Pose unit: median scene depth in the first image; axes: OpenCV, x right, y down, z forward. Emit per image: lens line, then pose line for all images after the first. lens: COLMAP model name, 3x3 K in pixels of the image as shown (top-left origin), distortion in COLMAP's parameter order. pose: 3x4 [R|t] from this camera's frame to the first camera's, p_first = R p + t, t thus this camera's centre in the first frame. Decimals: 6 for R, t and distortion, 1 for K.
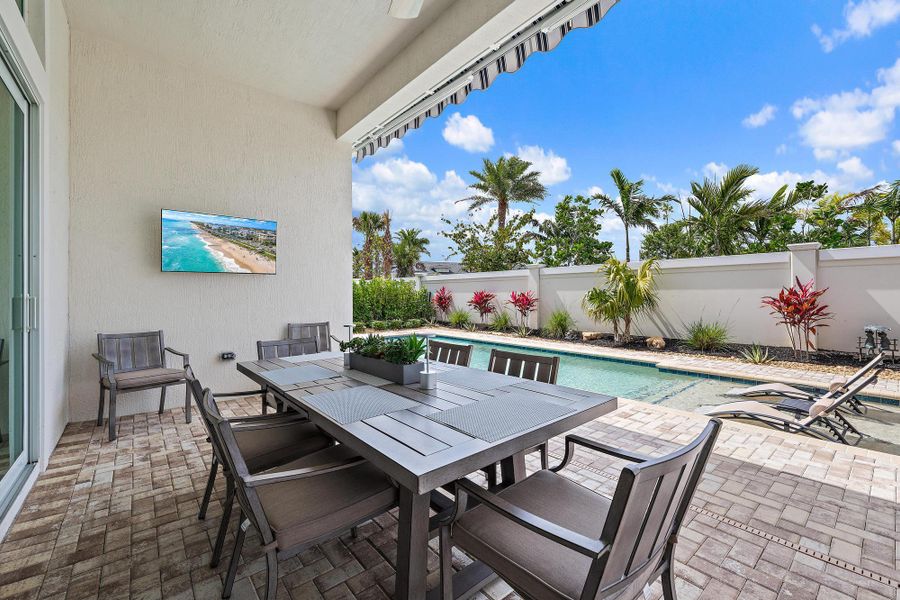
lens RADIAL K [[391.5, 0, 445.5], [0, 391.5, 291.5], [0, 0, 1]] dist [0.013130, -0.000439]
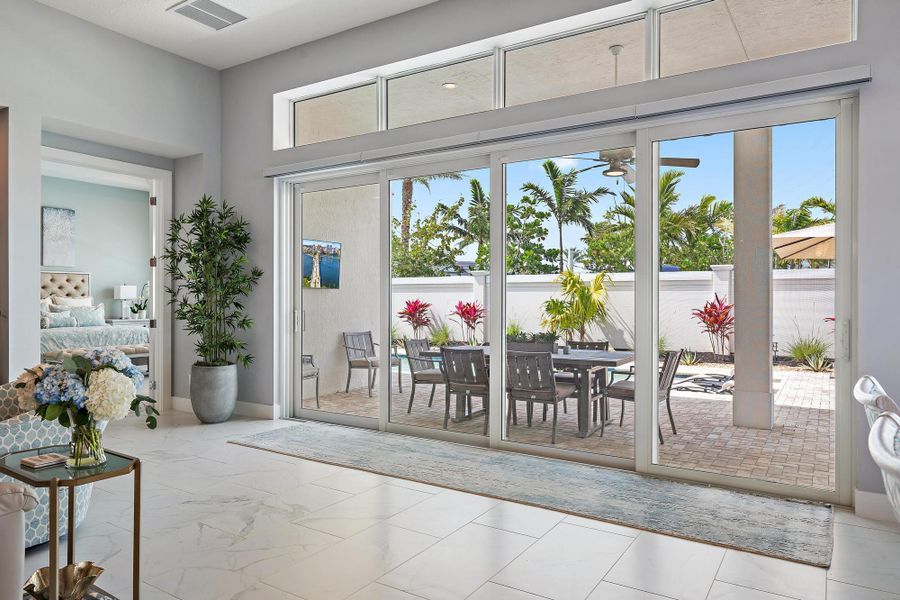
lens RADIAL K [[600.3, 0, 452.6], [0, 600.3, 302.7], [0, 0, 1]] dist [0.009034, 0.001739]
pose [[0.955752, 0.006801, 0.294095, -0.295871], [-0.009866, 0.999911, 0.008939, -0.011143], [-0.294008, -0.011445, 0.955734, -0.363606]]
